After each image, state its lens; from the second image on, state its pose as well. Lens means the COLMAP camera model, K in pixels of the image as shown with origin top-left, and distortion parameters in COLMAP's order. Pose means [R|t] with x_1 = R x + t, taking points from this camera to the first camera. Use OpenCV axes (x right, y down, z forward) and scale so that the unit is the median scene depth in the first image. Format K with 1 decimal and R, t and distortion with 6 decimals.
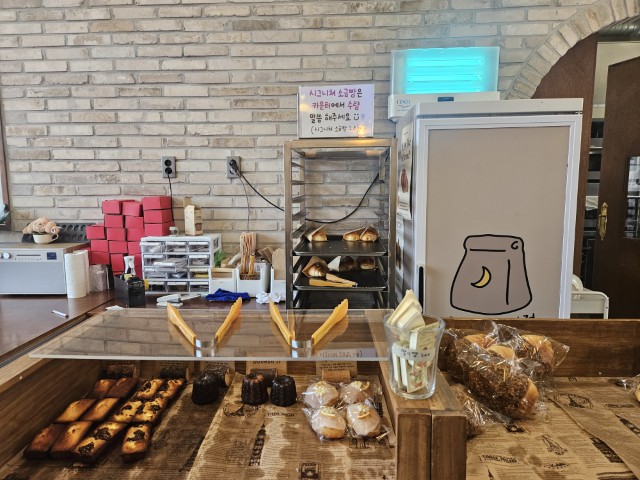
lens RADIAL K [[421.7, 0, 320.0], [0, 421.7, 240.0], [0, 0, 1]] dist [0.060896, -0.046142]
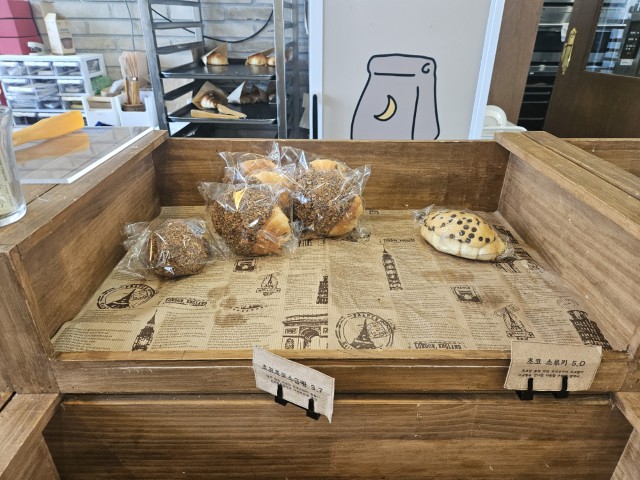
lens RADIAL K [[434.5, 0, 320.0], [0, 434.5, 240.0], [0, 0, 1]] dist [0.063651, -0.070927]
pose [[0.998285, -0.006253, 0.058199, 0.148369], [-0.014037, 0.939689, 0.341742, 0.028761], [-0.056826, -0.341973, 0.937990, 0.062597]]
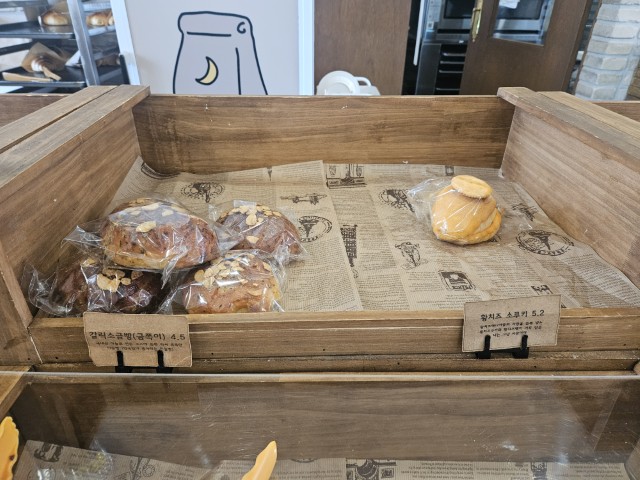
lens RADIAL K [[421.7, 0, 320.0], [0, 421.7, 240.0], [0, 0, 1]] dist [0.060896, -0.046142]
pose [[0.992990, -0.033354, 0.113398, 0.379269], [-0.014918, 0.916326, 0.400155, 0.041007], [-0.117256, -0.399042, 0.909405, 0.071835]]
